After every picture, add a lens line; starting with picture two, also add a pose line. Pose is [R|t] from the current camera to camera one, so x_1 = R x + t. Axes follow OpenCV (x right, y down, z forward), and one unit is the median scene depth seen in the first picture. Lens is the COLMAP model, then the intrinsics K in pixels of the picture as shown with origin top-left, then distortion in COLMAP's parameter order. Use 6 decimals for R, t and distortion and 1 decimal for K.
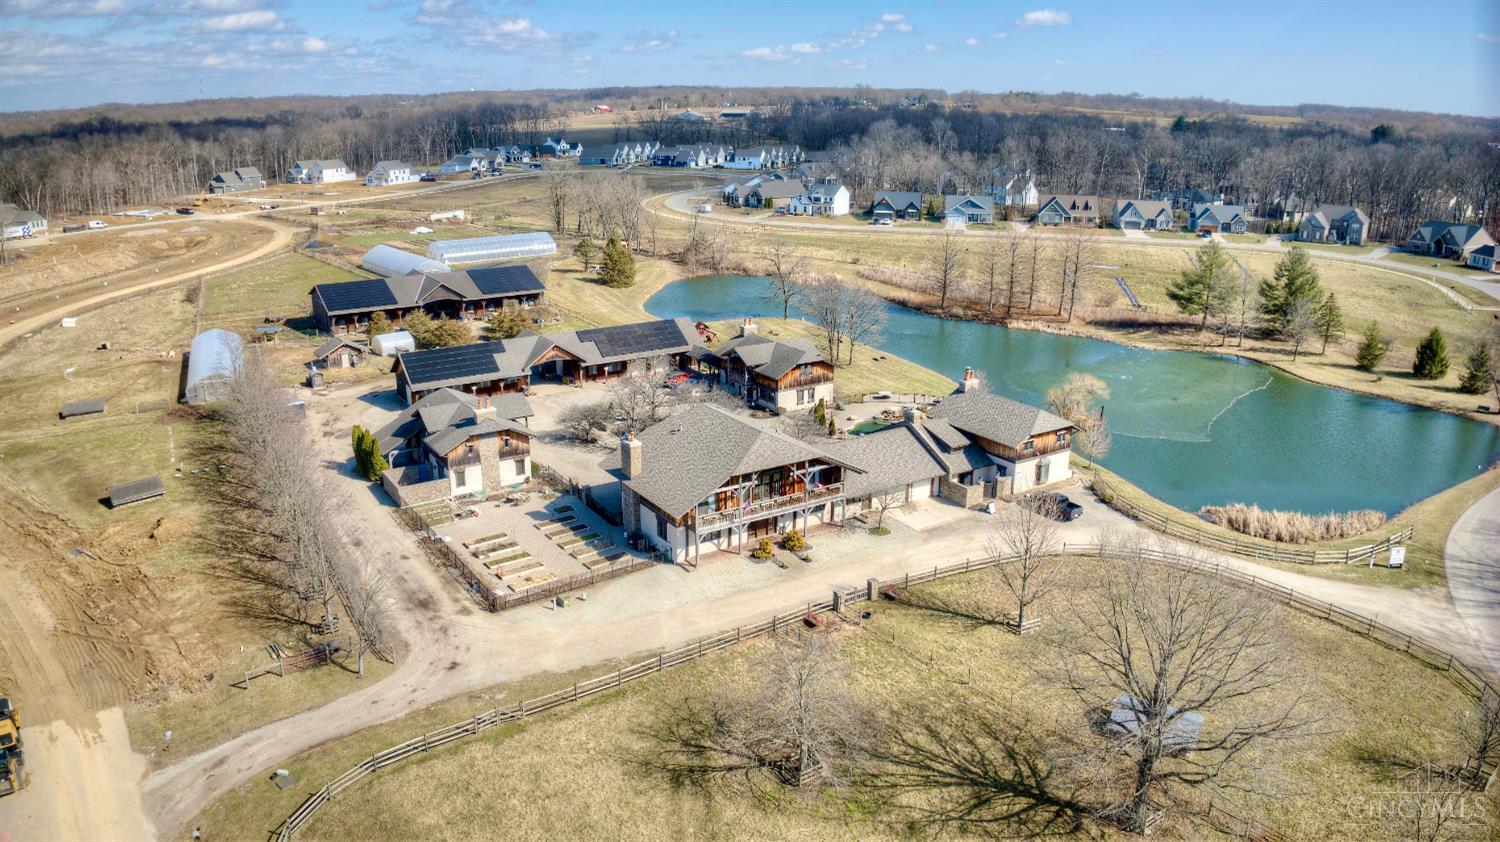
lens RADIAL K [[1069.5, 0, 749.7], [0, 1069.5, 391.1], [0, 0, 1]] dist [-0.110905, -0.005341]
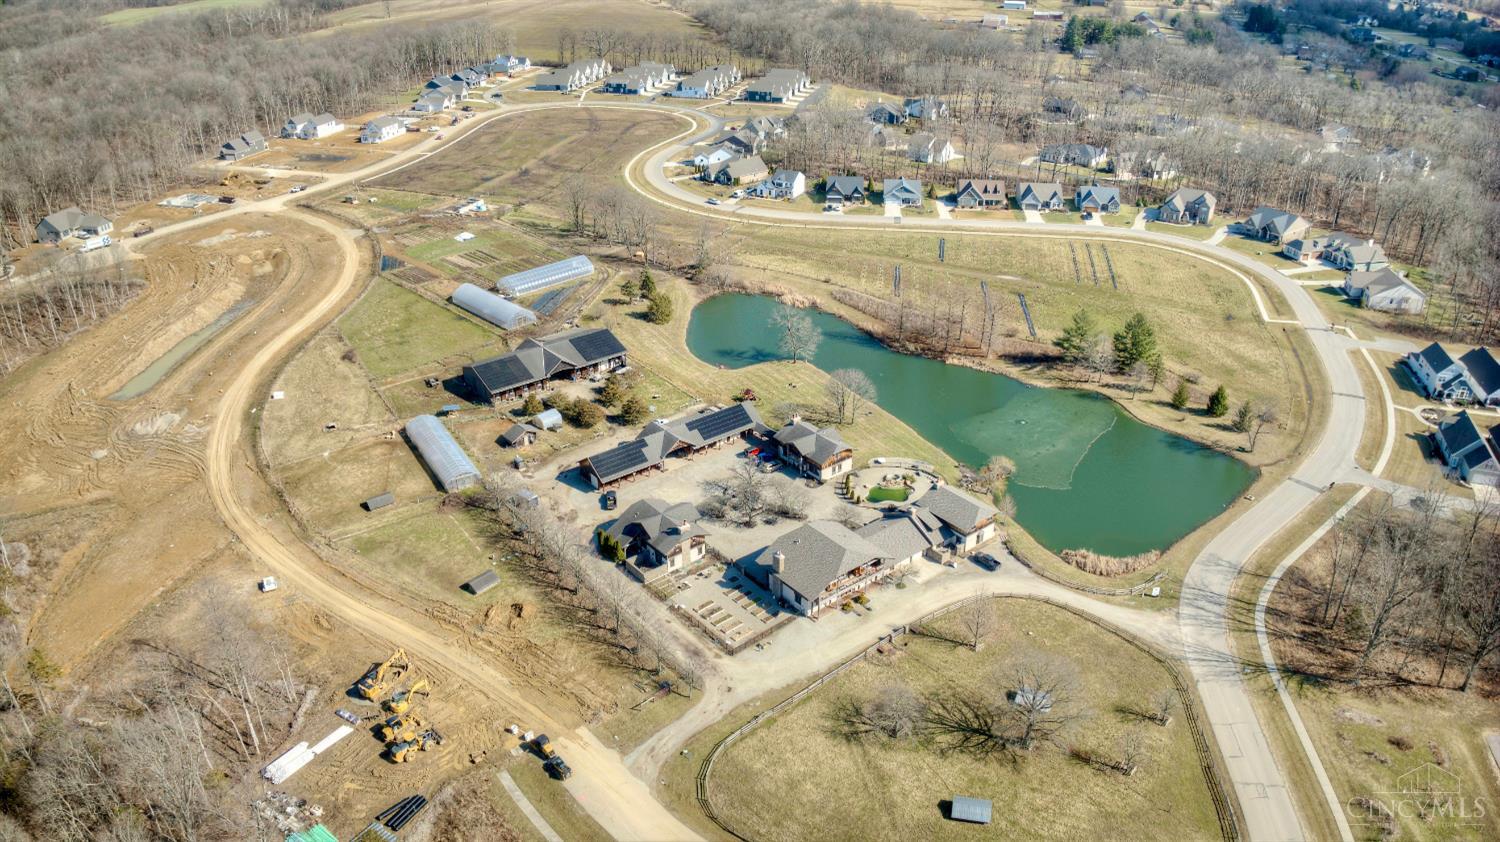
lens RADIAL K [[1069.5, 0, 749.7], [0, 1069.5, 391.1], [0, 0, 1]] dist [-0.110905, -0.005341]
pose [[0.995126, -0.047929, 0.086176, -0.291760], [0.032058, 0.983702, 0.176925, -0.547514], [-0.093251, -0.173300, 0.980444, -0.793862]]
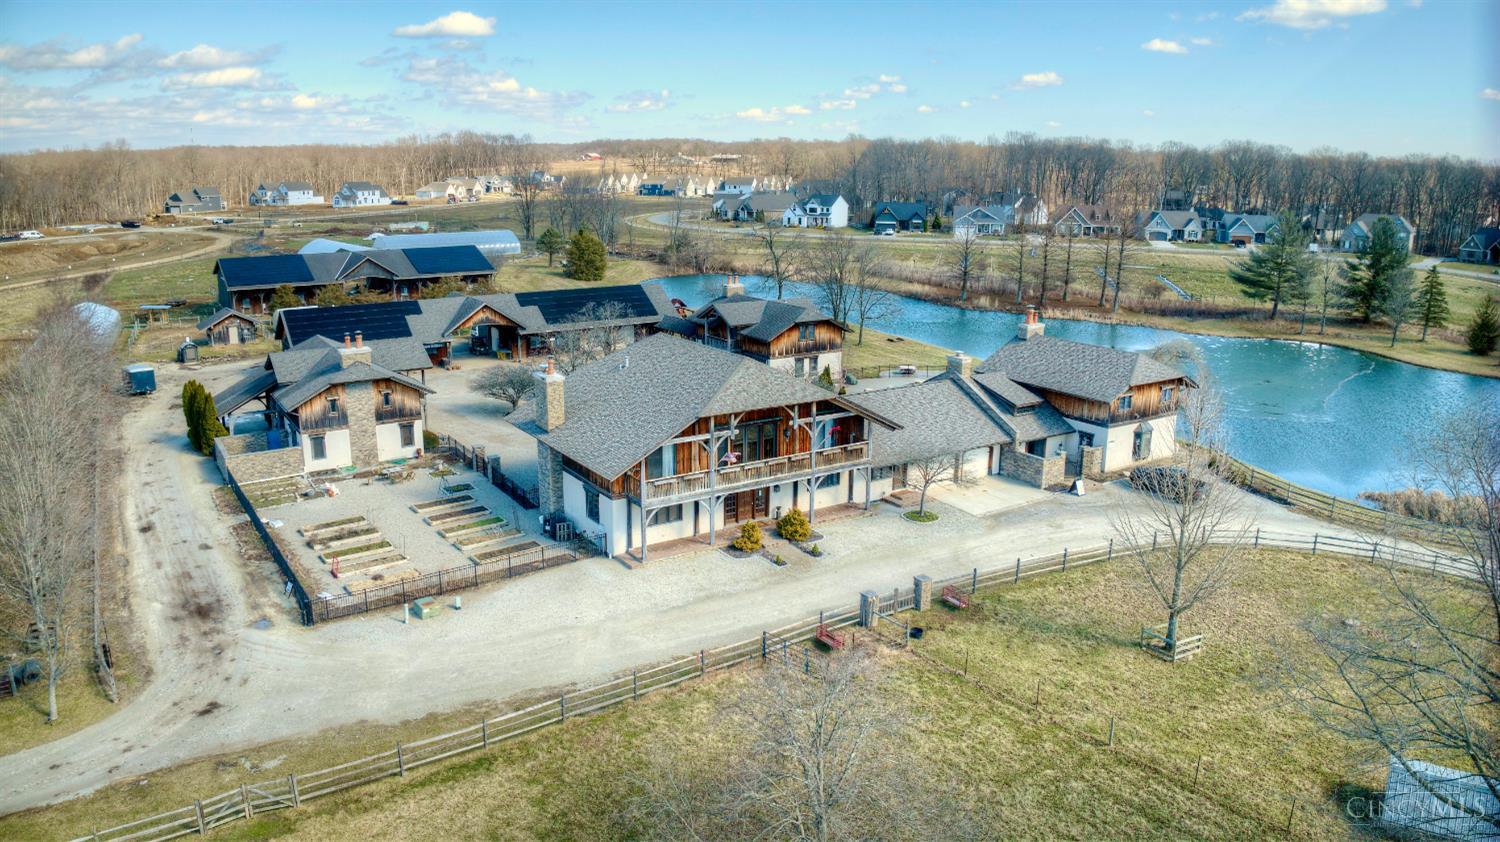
lens RADIAL K [[1069.5, 0, 749.7], [0, 1069.5, 391.1], [0, 0, 1]] dist [-0.110905, -0.005341]
pose [[0.999966, 0.002955, 0.007641, 0.007816], [-0.002538, 0.998538, -0.053995, 0.084460], [-0.007789, 0.053974, 0.998512, 0.308851]]
